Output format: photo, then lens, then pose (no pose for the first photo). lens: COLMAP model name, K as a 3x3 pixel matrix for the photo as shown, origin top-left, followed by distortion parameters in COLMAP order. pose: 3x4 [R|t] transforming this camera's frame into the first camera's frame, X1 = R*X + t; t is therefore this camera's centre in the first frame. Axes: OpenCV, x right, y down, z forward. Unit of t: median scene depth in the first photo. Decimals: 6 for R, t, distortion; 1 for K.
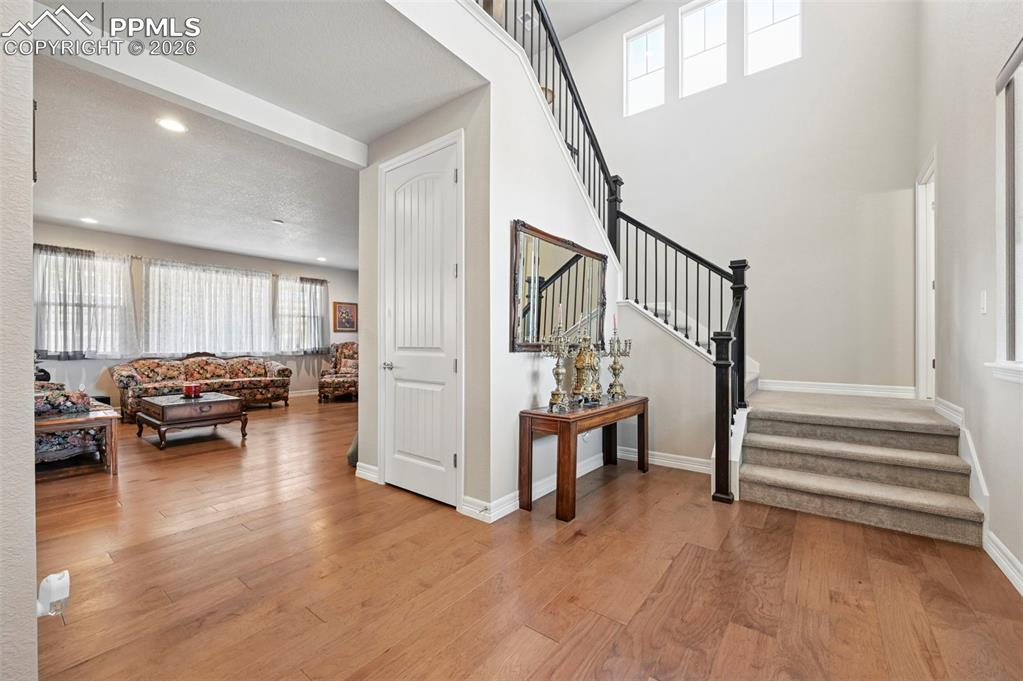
lens RADIAL K [[403.3, 0, 525.7], [0, 403.3, 341.6], [0, 0, 1]] dist [-0.000555, -0.000039]
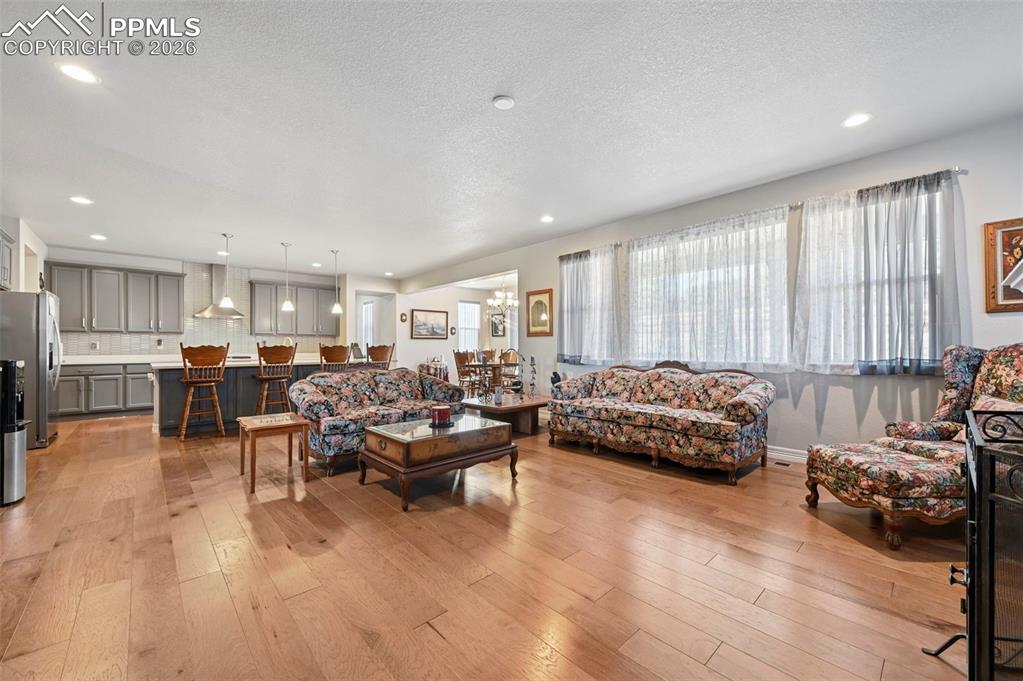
lens RADIAL K [[403.3, 0, 535.3], [0, 403.3, 343.9], [0, 0, 1]] dist [-0.000555, -0.000039]
pose [[-0.162918, -0.009076, -0.986598, -0.106301], [0.007066, 0.999921, -0.010365, 0.003273], [0.986614, -0.008660, -0.162841, 0.881967]]
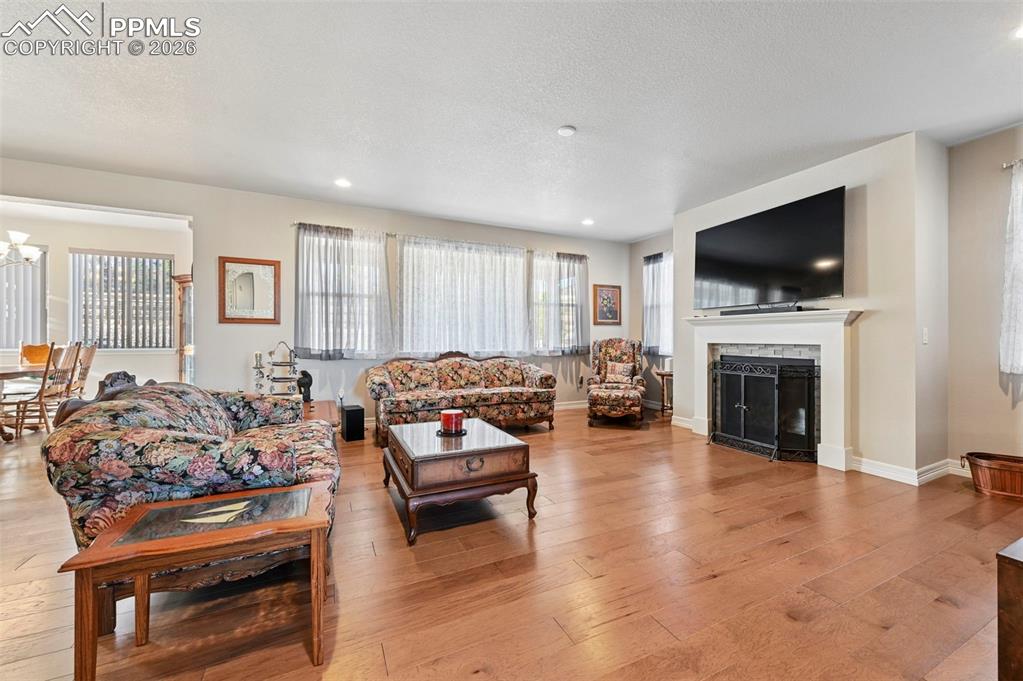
lens RADIAL K [[404.9, 0, 530.5], [0, 404.9, 339.2], [0, 0, 1]] dist [-0.004026, -0.001085]
pose [[0.893999, 0.001171, -0.448067, -0.317119], [0.000426, 0.999994, 0.003465, -0.000207], [0.448068, -0.003289, 0.893993, 0.360095]]
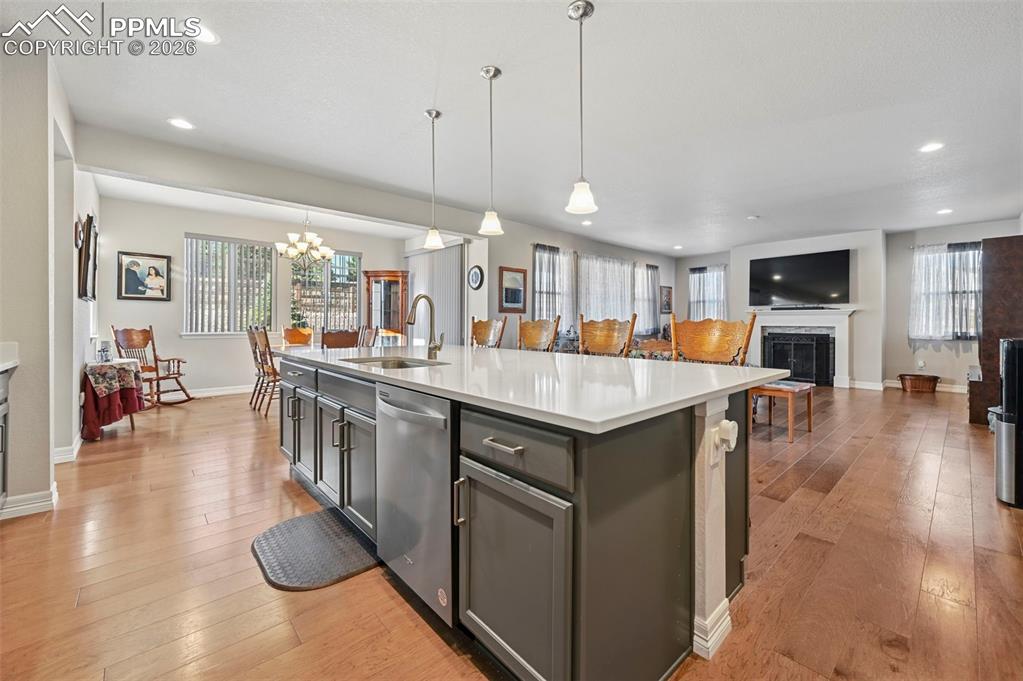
lens RADIAL K [[404.9, 0, 528.1], [0, 404.9, 325.0], [0, 0, 1]] dist [-0.004026, -0.001085]
pose [[0.982256, 0.002517, -0.187529, -0.804345], [-0.001041, 0.999968, 0.007968, -0.002445], [0.187543, -0.007631, 0.982227, -0.180984]]
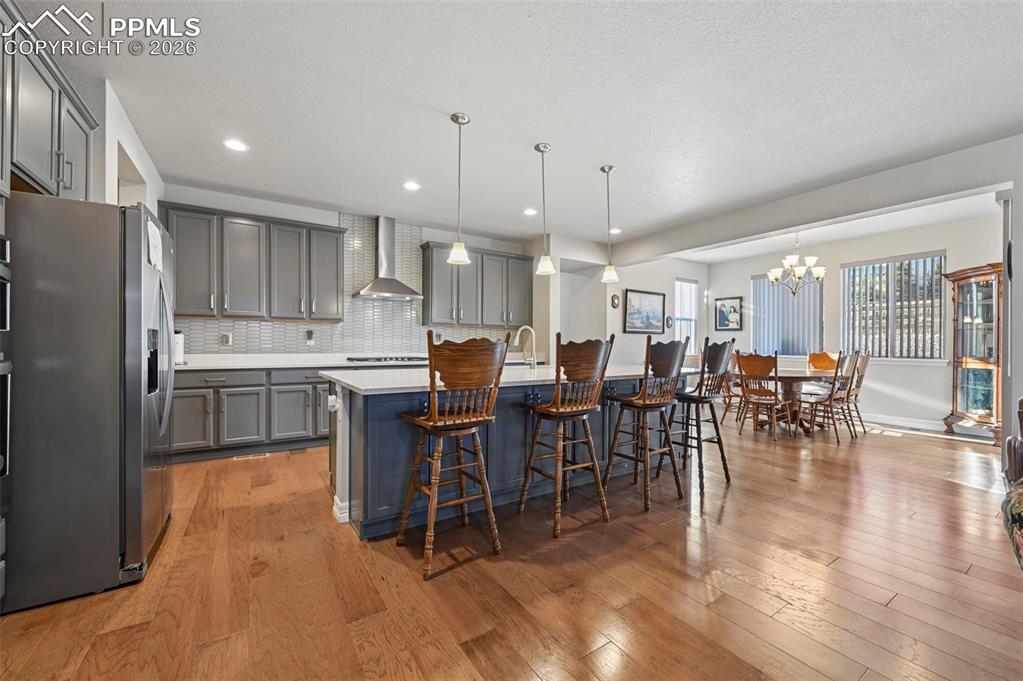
lens RADIAL K [[404.9, 0, 530.8], [0, 404.9, 347.3], [0, 0, 1]] dist [-0.004026, -0.001085]
pose [[-0.325998, 0.000420, -0.945370, -0.462352], [-0.002332, 0.999997, 0.001248, 0.001015], [0.945368, 0.002612, -0.325996, 0.312682]]
